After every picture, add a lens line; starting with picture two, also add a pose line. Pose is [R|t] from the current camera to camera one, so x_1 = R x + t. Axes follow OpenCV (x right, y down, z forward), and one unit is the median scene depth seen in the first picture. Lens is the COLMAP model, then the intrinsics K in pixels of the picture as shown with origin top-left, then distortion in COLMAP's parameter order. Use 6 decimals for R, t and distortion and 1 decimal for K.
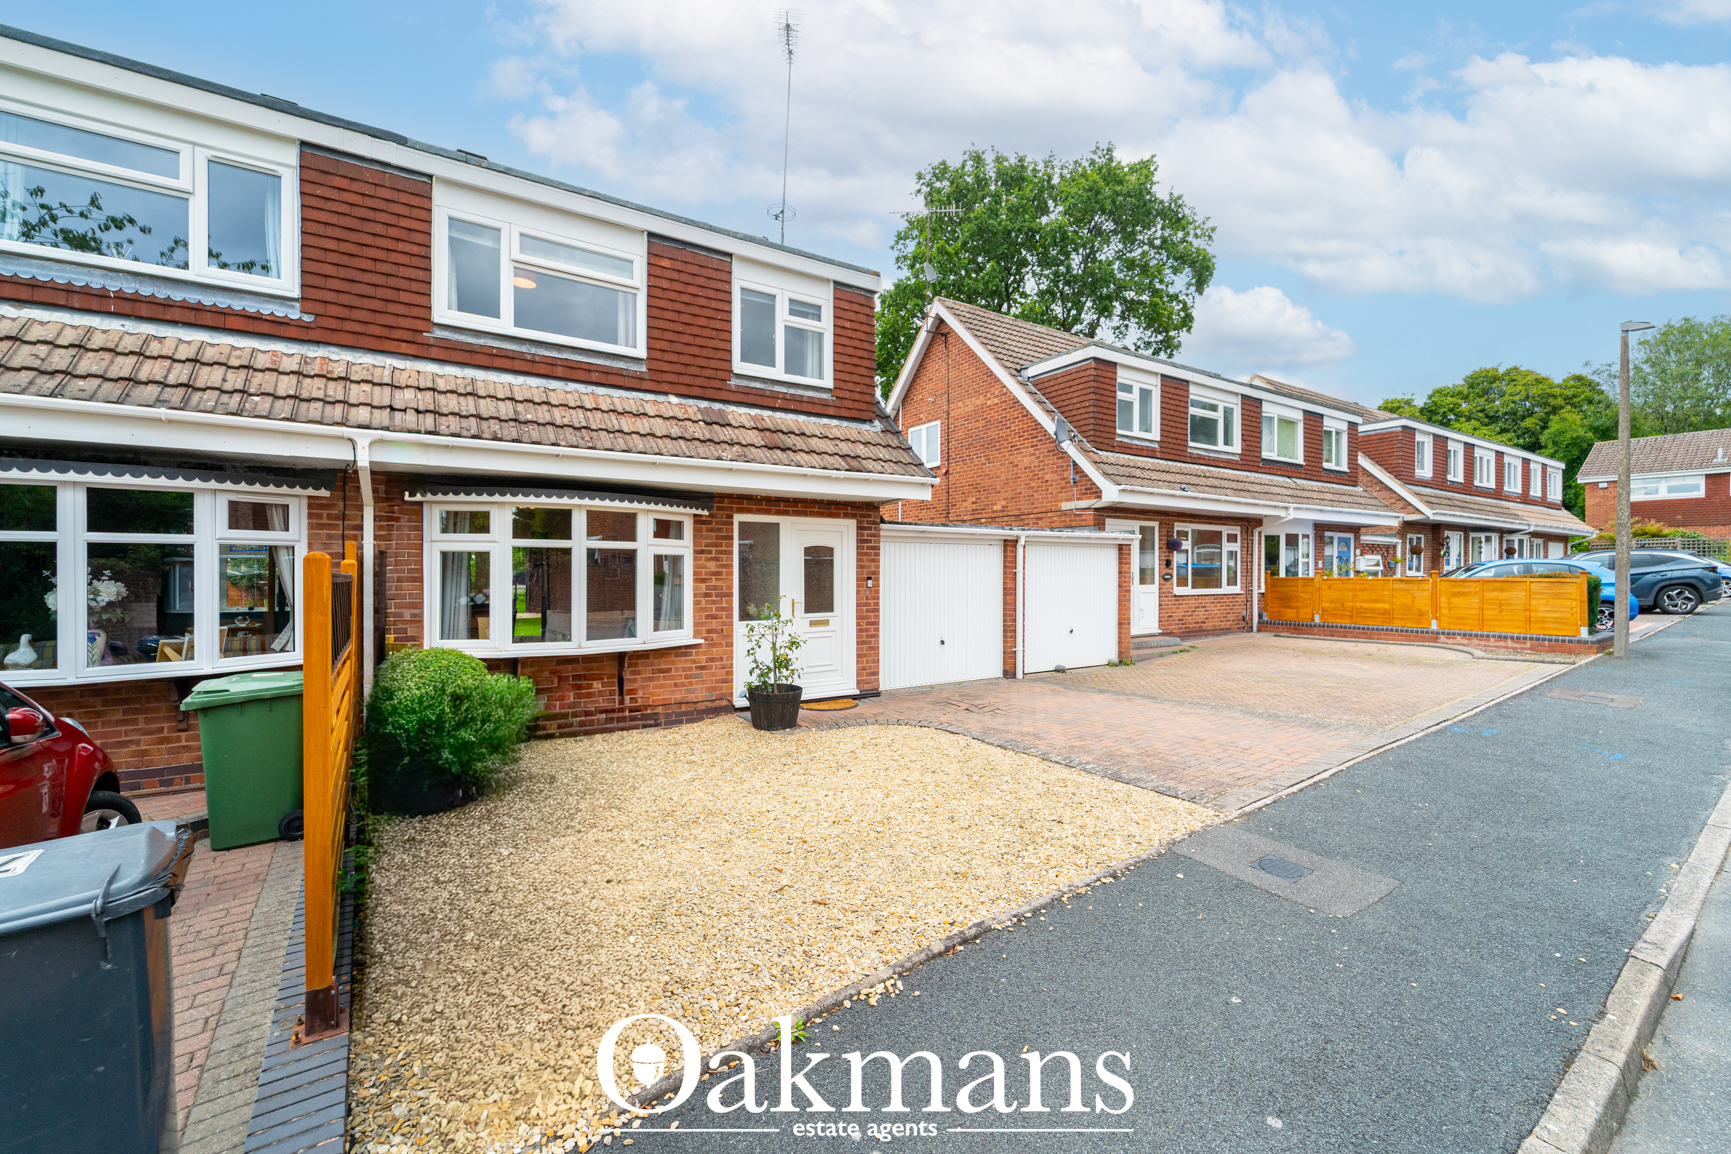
lens RADIAL K [[708.3, 0, 872.6], [0, 708.3, 577.9], [0, 0, 1]] dist [0.000822, -0.001636]
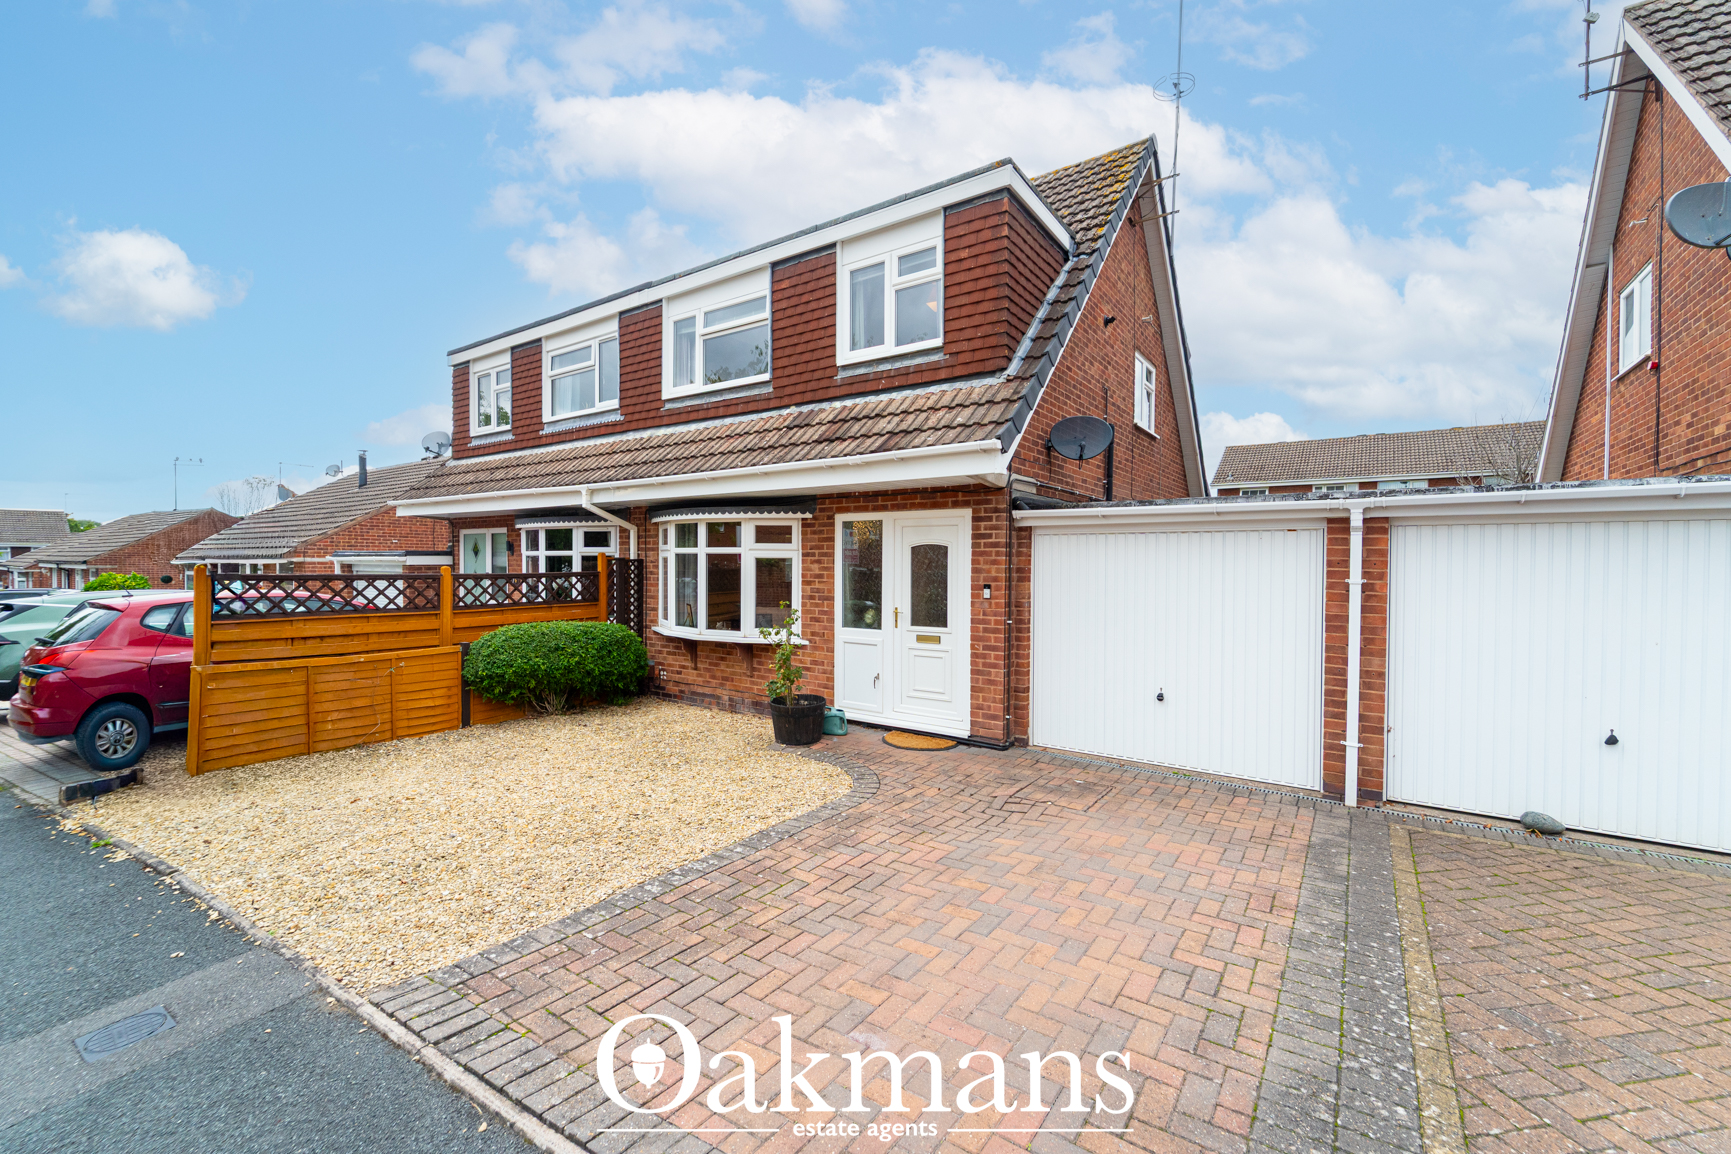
lens RADIAL K [[708.3, 0, 872.3], [0, 708.3, 577.2], [0, 0, 1]] dist [0.000822, -0.001636]
pose [[0.364783, 0.020392, -0.930869, 0.729340], [-0.013991, 0.999767, 0.016419, -0.022303], [0.930987, 0.007035, 0.364984, 0.710534]]
